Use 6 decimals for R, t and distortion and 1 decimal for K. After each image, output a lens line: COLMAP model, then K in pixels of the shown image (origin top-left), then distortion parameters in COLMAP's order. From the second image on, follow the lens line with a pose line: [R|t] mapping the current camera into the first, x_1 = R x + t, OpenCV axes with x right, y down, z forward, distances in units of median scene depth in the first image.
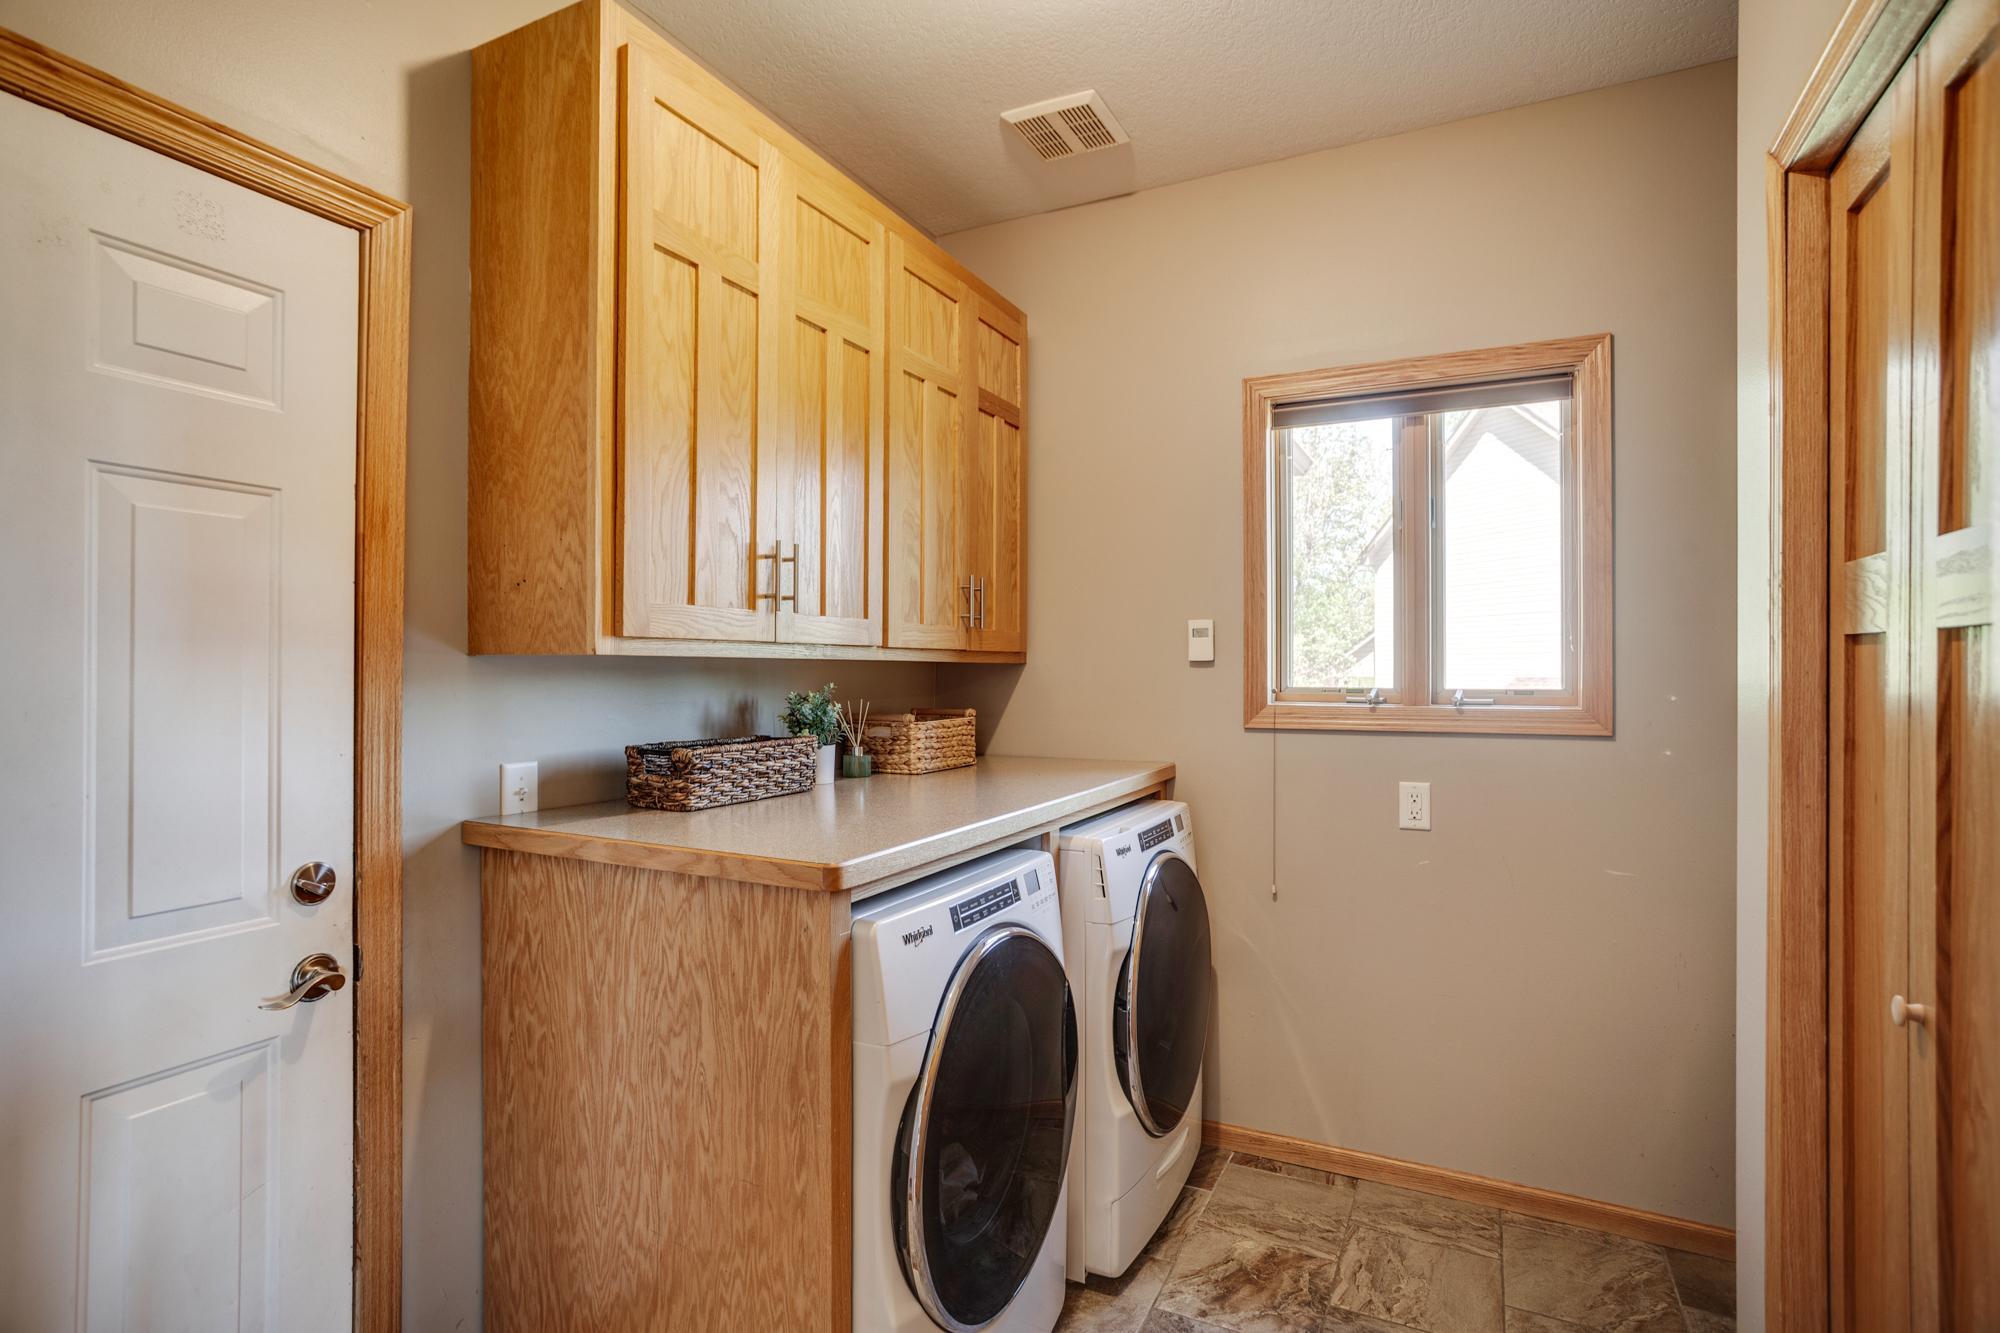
lens RADIAL K [[983.9, 0, 1000.0], [0, 983.9, 666.5], [0, 0, 1]] dist [-0.059292, 0.022084]
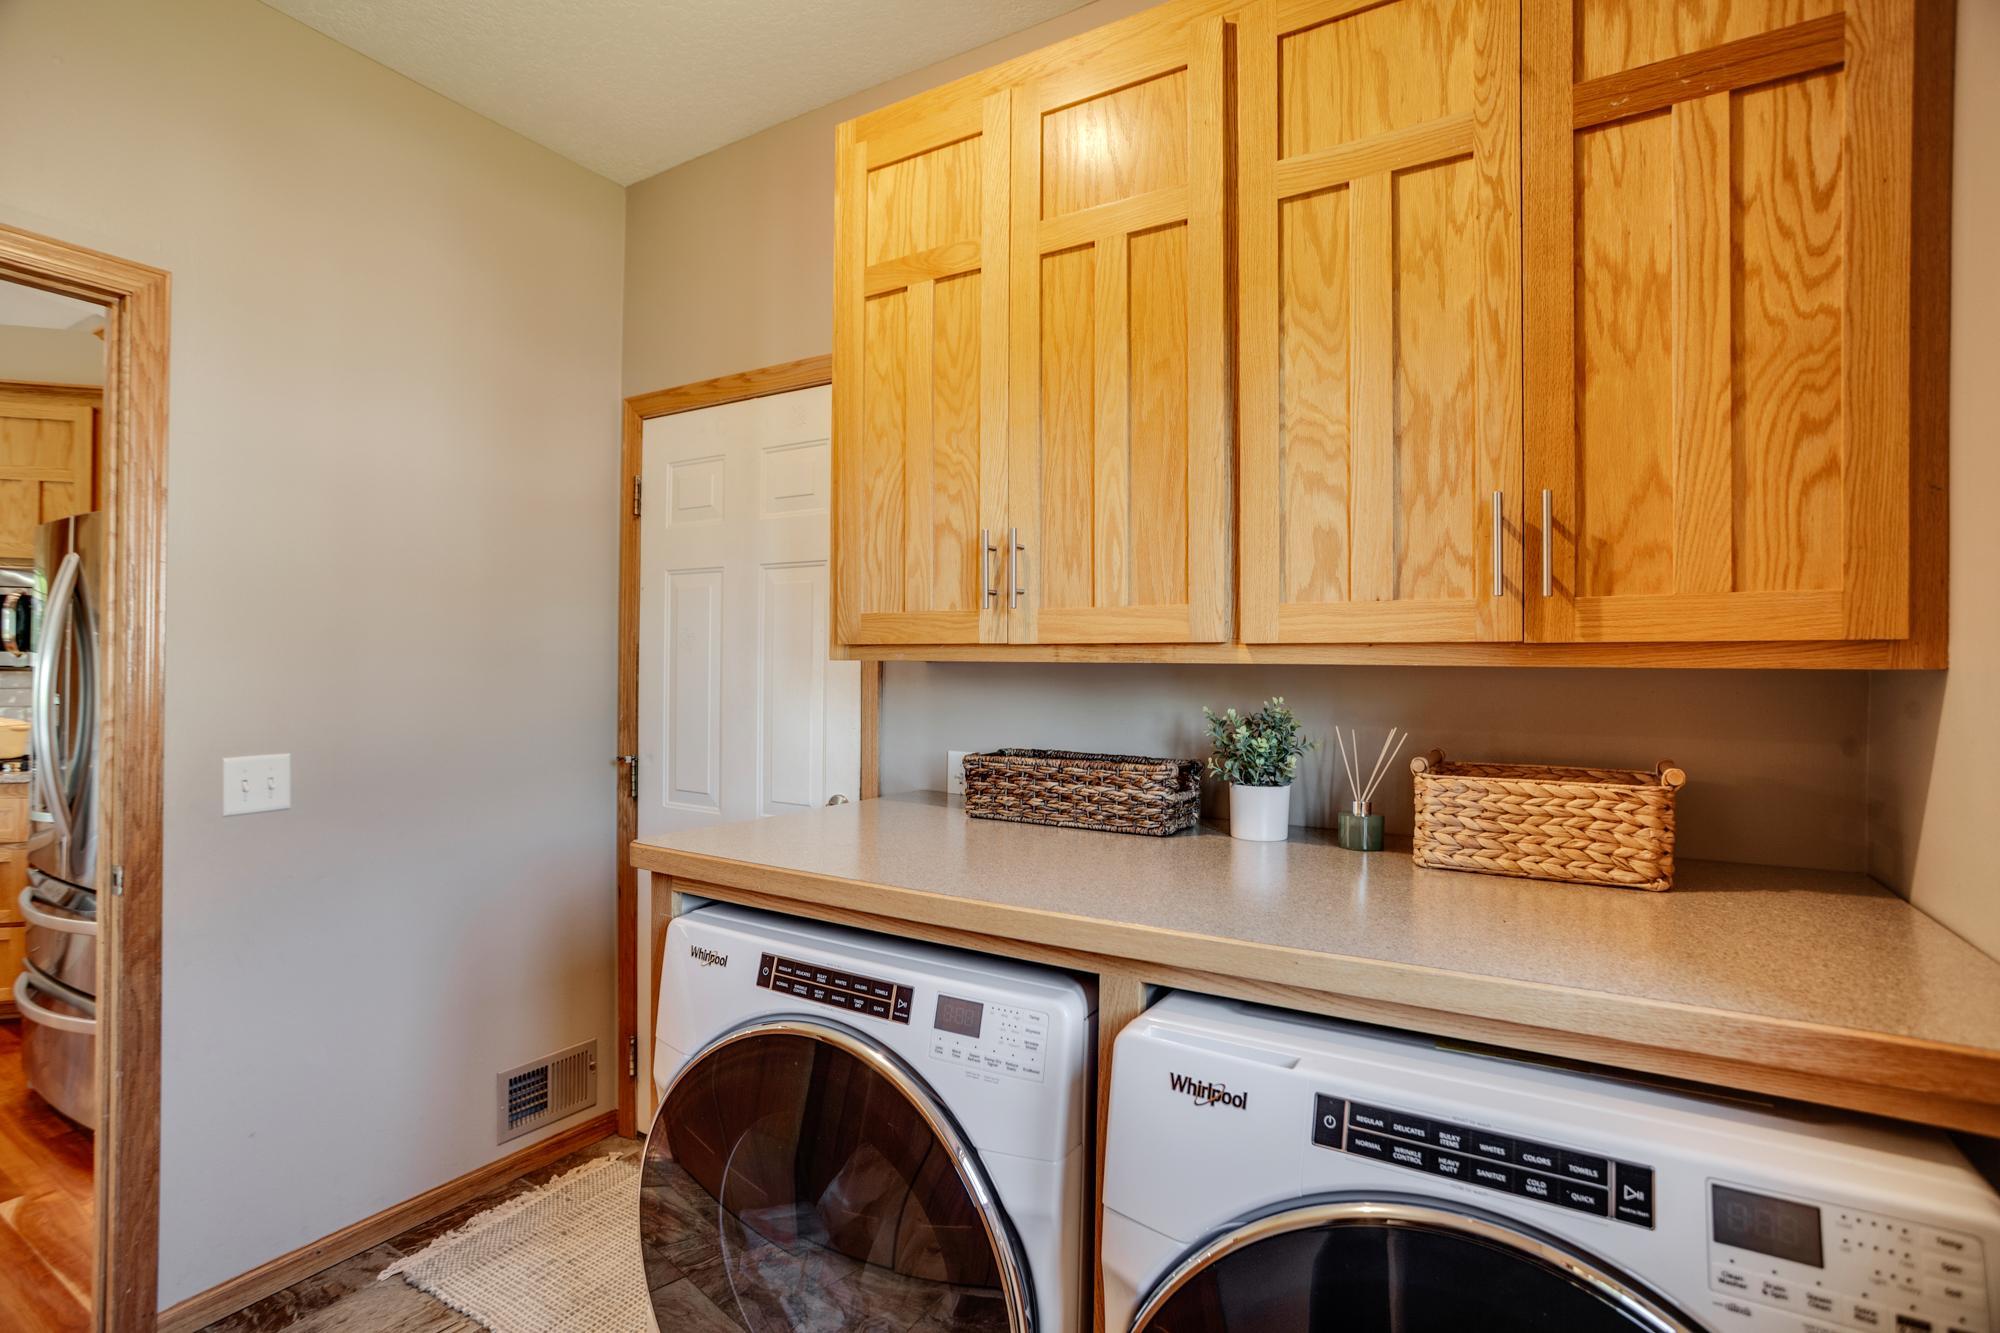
lens RADIAL K [[966.7, 0, 1000.0], [0, 966.7, 666.5], [0, 0, 1]] dist [-0.057646, 0.015587]
pose [[-0.075539, -0.007385, -0.997116, 0.585102], [-0.008539, 0.999941, -0.006759, 0.001648], [0.997106, 0.008004, -0.075597, 0.975326]]
